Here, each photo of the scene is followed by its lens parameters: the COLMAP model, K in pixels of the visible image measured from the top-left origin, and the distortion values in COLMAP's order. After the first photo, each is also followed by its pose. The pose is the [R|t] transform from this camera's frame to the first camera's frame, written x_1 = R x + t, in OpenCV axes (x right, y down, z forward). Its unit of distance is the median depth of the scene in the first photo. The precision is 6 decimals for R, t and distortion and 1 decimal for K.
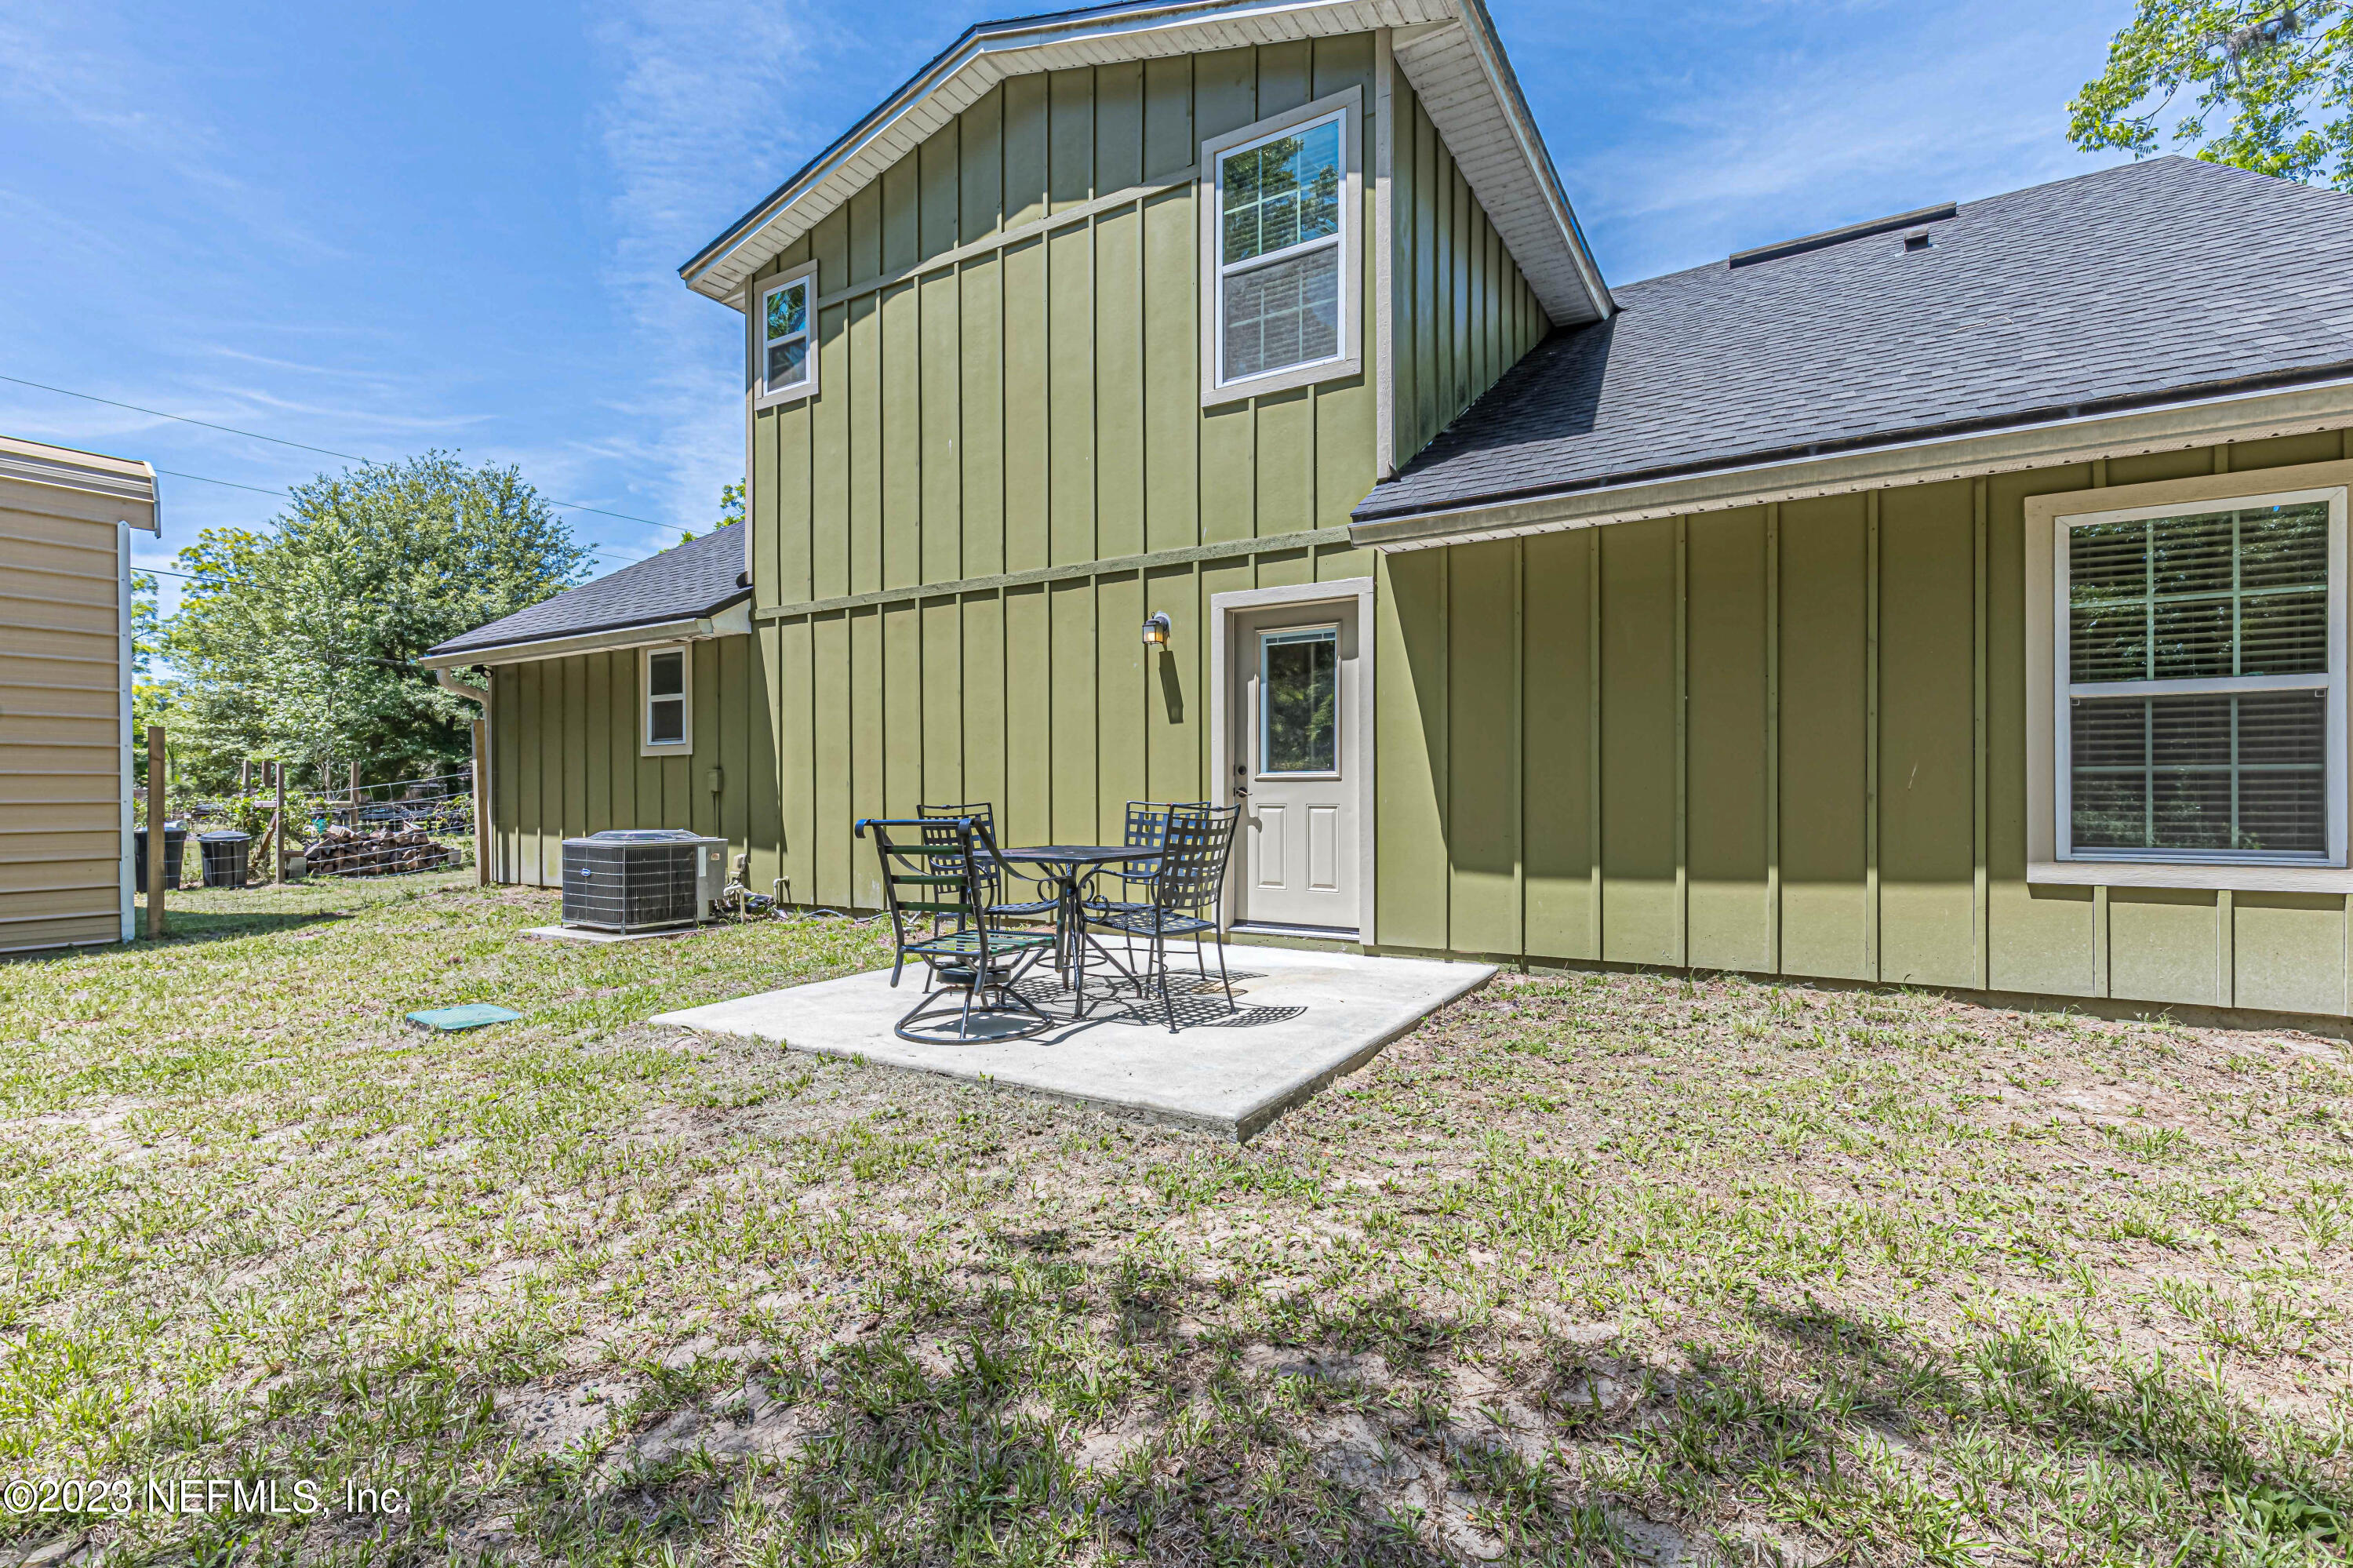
lens RADIAL K [[1113.5, 0, 1206.4], [0, 1113.5, 781.2], [0, 0, 1]] dist [0.024569, 0.000418]
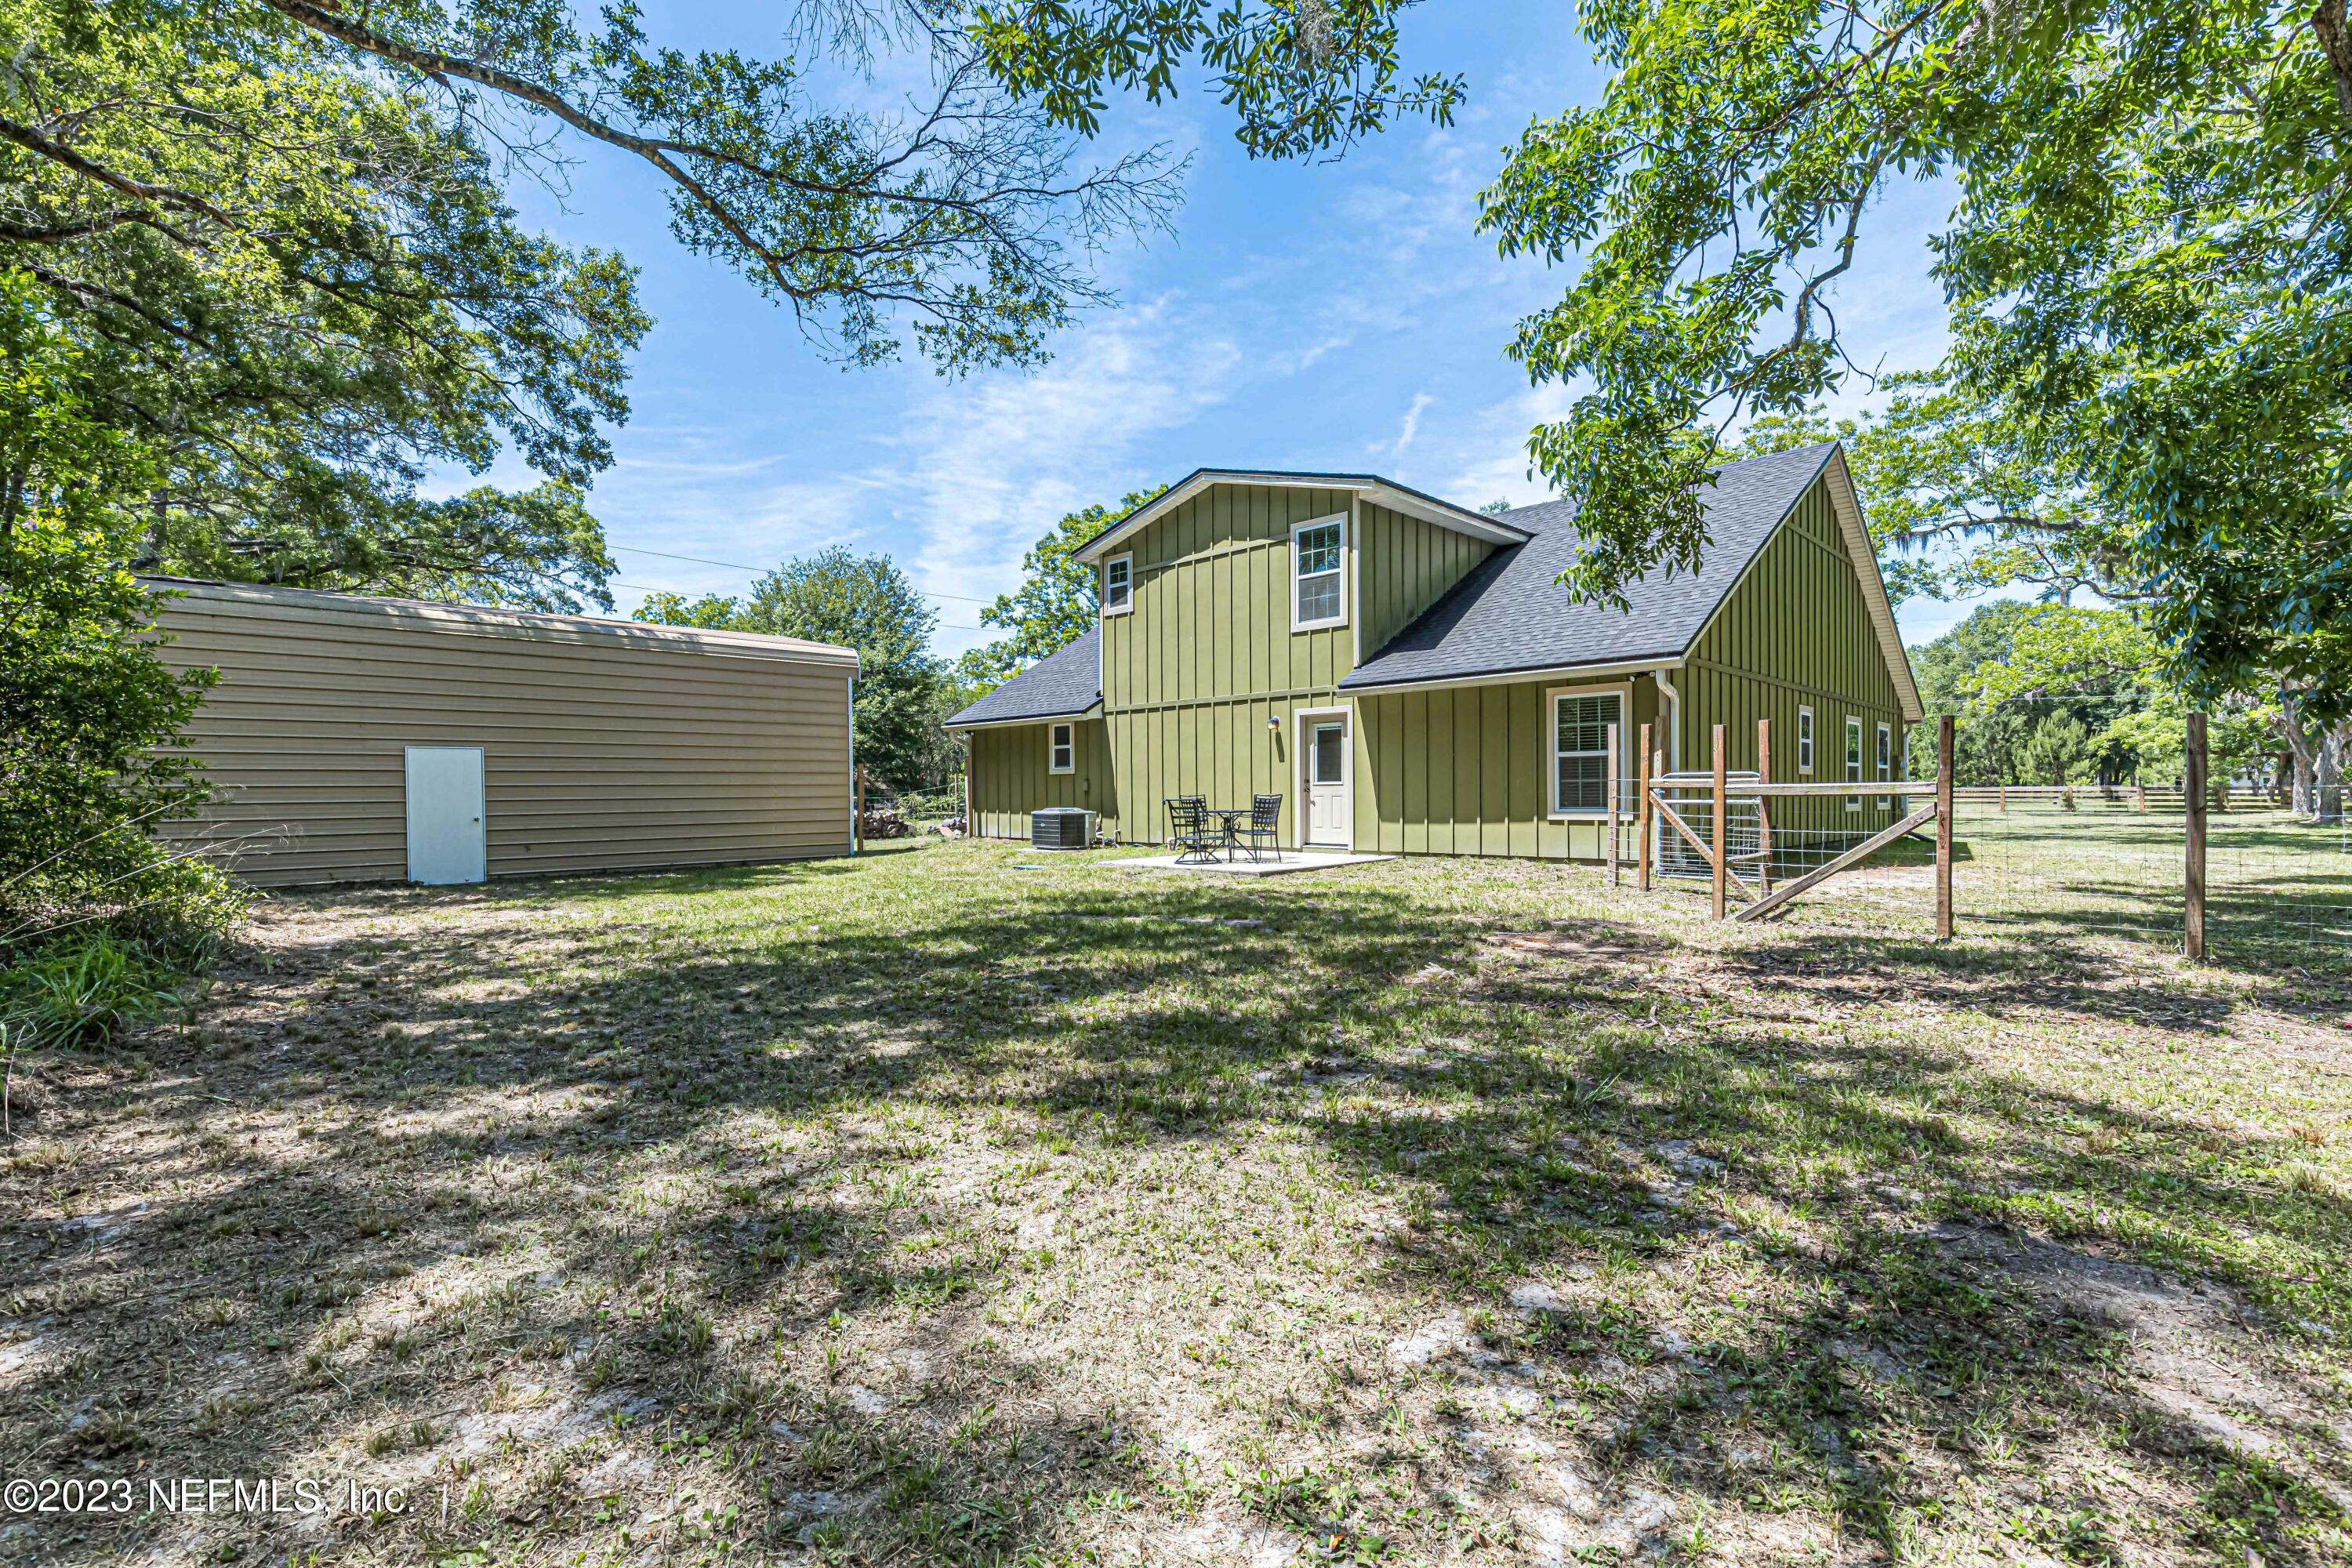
lens RADIAL K [[1113.0, 0, 1205.9], [0, 1113.0, 781.2], [0, 0, 1]] dist [0.024569, 0.000418]
pose [[0.976079, -0.004771, -0.217363, 0.336342], [0.004690, 0.999989, -0.000889, -0.008972], [0.217364, -0.000152, 0.976091, -1.391263]]
